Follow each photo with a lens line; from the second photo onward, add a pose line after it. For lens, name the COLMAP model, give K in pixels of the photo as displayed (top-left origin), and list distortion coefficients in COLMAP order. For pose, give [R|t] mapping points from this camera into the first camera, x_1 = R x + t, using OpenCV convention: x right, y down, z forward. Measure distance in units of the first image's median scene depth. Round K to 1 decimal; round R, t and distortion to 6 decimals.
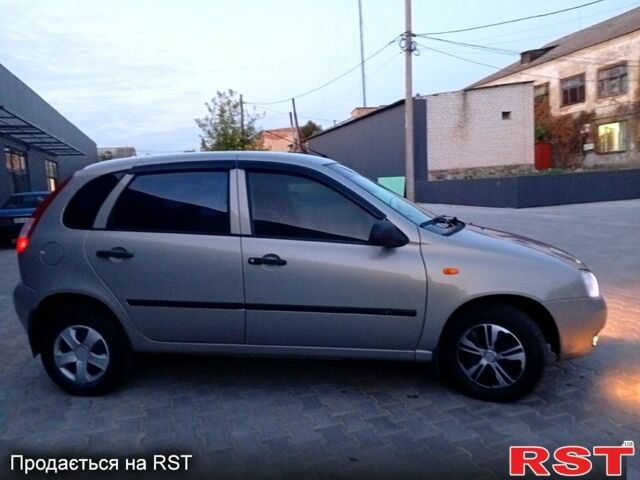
lens RADIAL K [[495.8, 0, 330.1], [0, 495.8, 238.3], [0, 0, 1]] dist [0.055855, -0.128792]
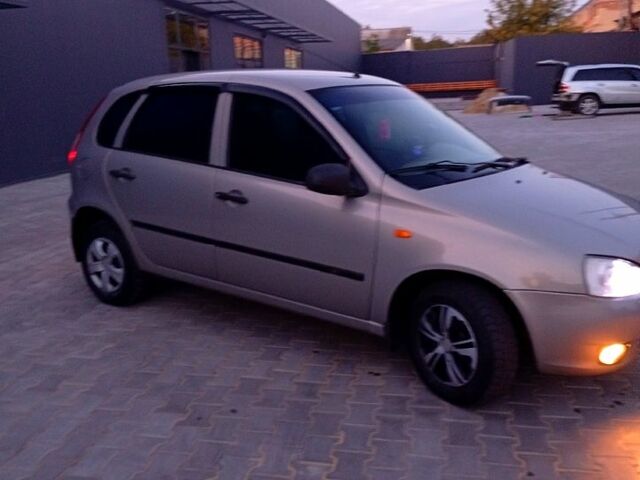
lens RADIAL K [[669.6, 0, 320.0], [0, 669.6, 240.0], [0, 0, 1]] dist [0.050791, -0.016606]
pose [[0.863292, 0.136135, -0.485998, 0.587837], [-0.070673, 0.986055, 0.150669, -0.069762], [0.499732, -0.095724, 0.860874, -0.006941]]
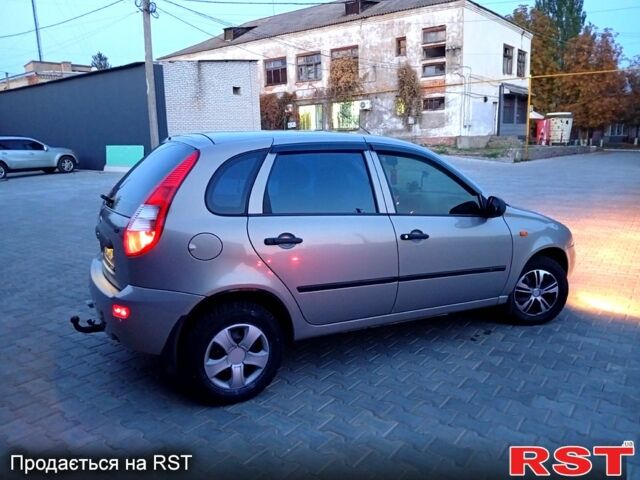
lens RADIAL K [[495.8, 0, 330.1], [0, 495.8, 238.3], [0, 0, 1]] dist [0.055855, -0.128792]
pose [[0.812949, -0.072774, 0.577770, -0.855749], [0.038549, 0.996710, 0.071303, -0.033518], [-0.581058, -0.035693, 0.813079, 0.189255]]
